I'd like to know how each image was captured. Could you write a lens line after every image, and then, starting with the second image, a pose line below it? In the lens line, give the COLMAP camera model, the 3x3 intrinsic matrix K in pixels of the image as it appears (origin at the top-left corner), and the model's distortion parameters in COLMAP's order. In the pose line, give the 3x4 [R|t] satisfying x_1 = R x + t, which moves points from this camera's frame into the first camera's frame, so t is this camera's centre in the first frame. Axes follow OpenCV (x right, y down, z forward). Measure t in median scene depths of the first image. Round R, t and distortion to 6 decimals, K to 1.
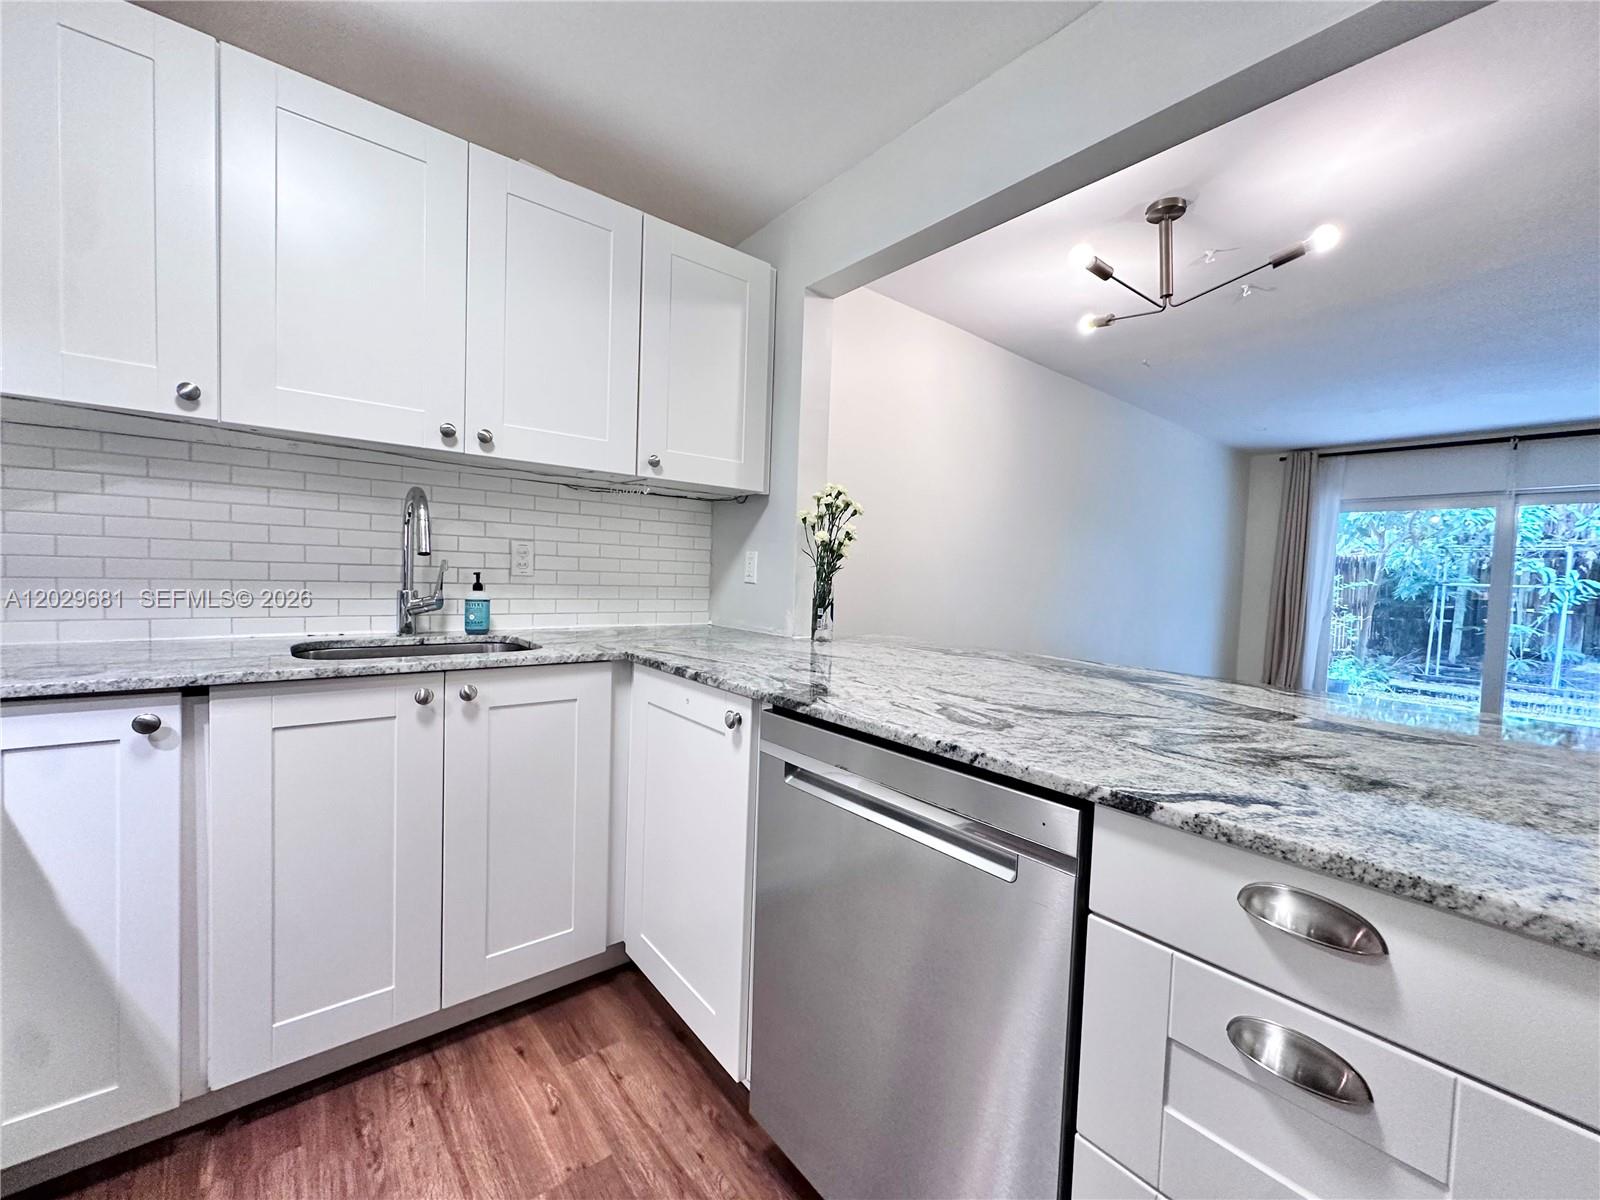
lens RADIAL K [[642.5, 0, 798.1], [0, 642.5, 602.4], [0, 0, 1]] dist [-0.003941, 0.000517]
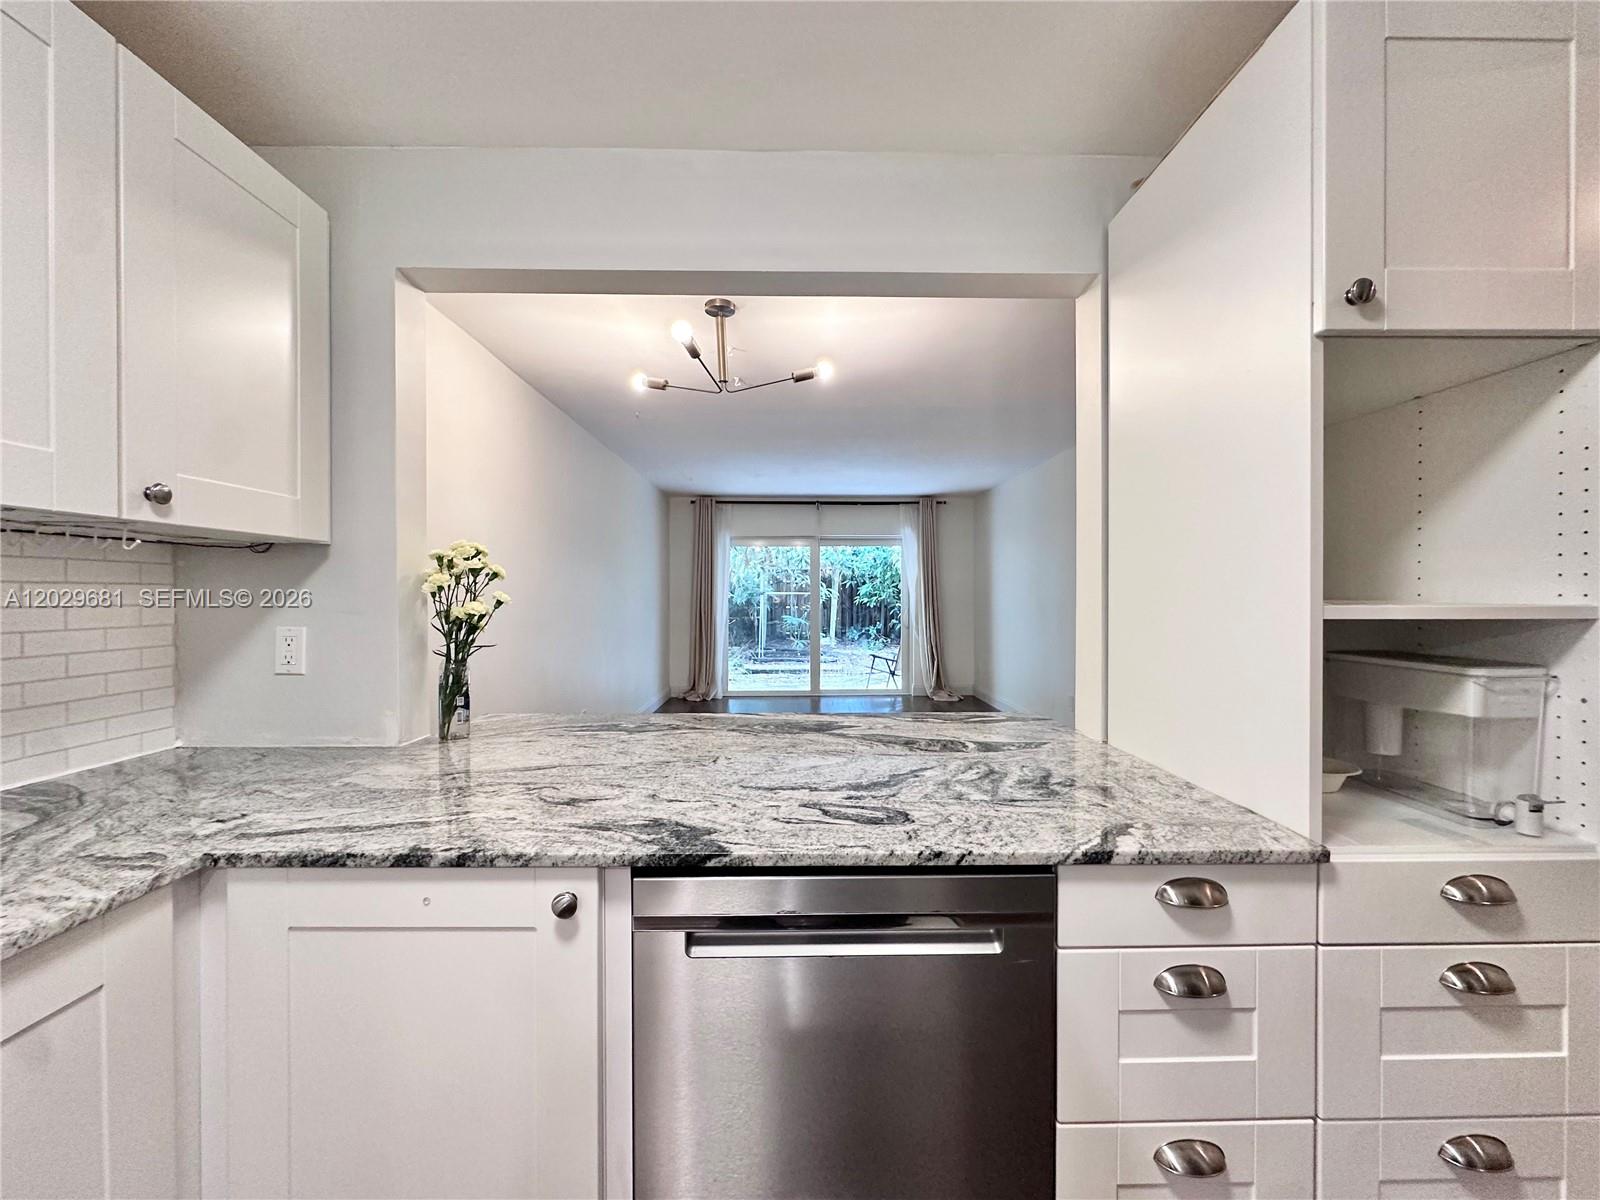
lens RADIAL K [[642.5, 0, 802.2], [0, 642.5, 601.7], [0, 0, 1]] dist [-0.003941, 0.000517]
pose [[0.619387, -0.044966, 0.783797, -0.388533], [0.059133, 0.998195, 0.010536, -0.119514], [-0.782856, 0.039822, 0.620928, 0.260751]]
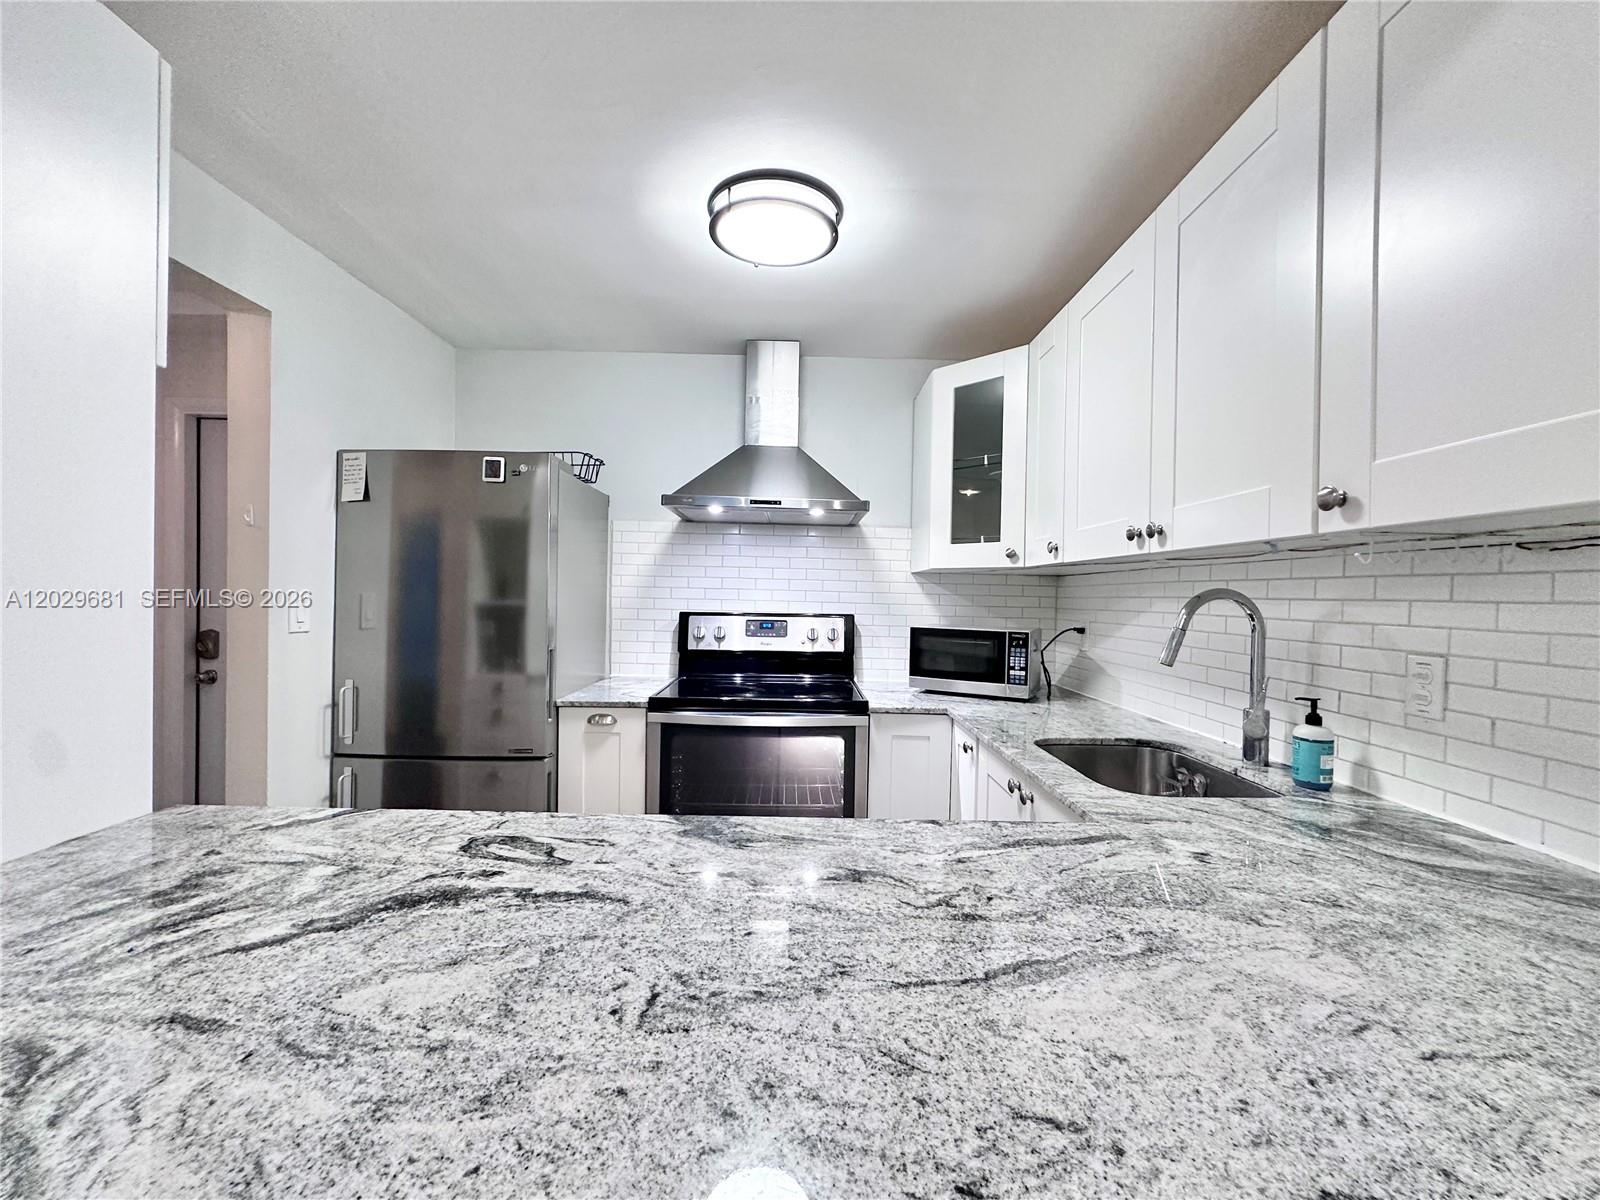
lens RADIAL K [[642.5, 0, 802.0], [0, 642.5, 601.0], [0, 0, 1]] dist [-0.003941, 0.000517]
pose [[-0.623533, -0.035666, -0.780983, 0.480620], [-0.075116, 0.997070, 0.014437, -0.147037], [0.778180, 0.067667, -0.624385, 1.214199]]
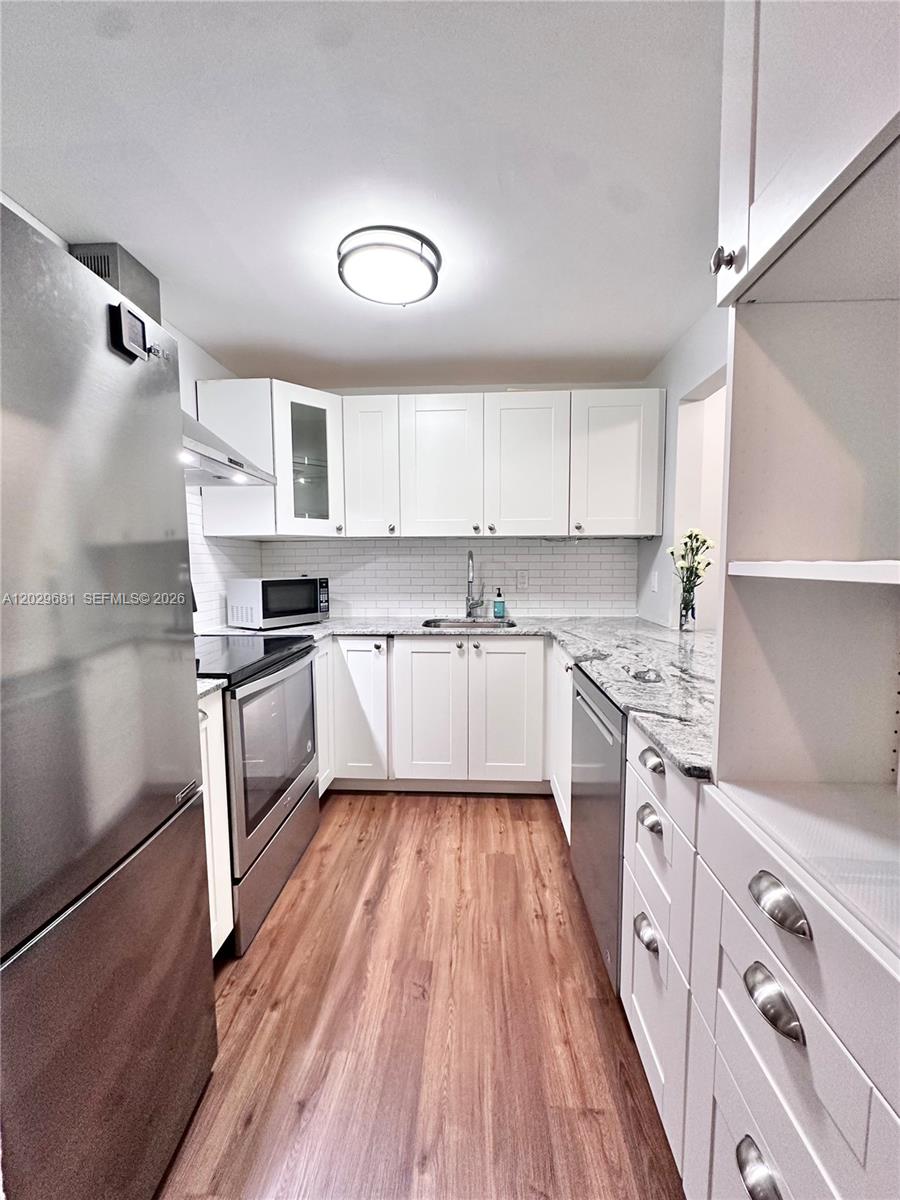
lens RADIAL K [[481.9, 0, 446.1], [0, 481.9, 601.1], [0, 0, 1]] dist [-0.003941, 0.000517]
pose [[0.737085, 0.018696, -0.675541, 0.510505], [-0.001296, 0.999655, 0.026252, -0.054919], [0.675799, -0.018474, 0.736855, -0.306128]]
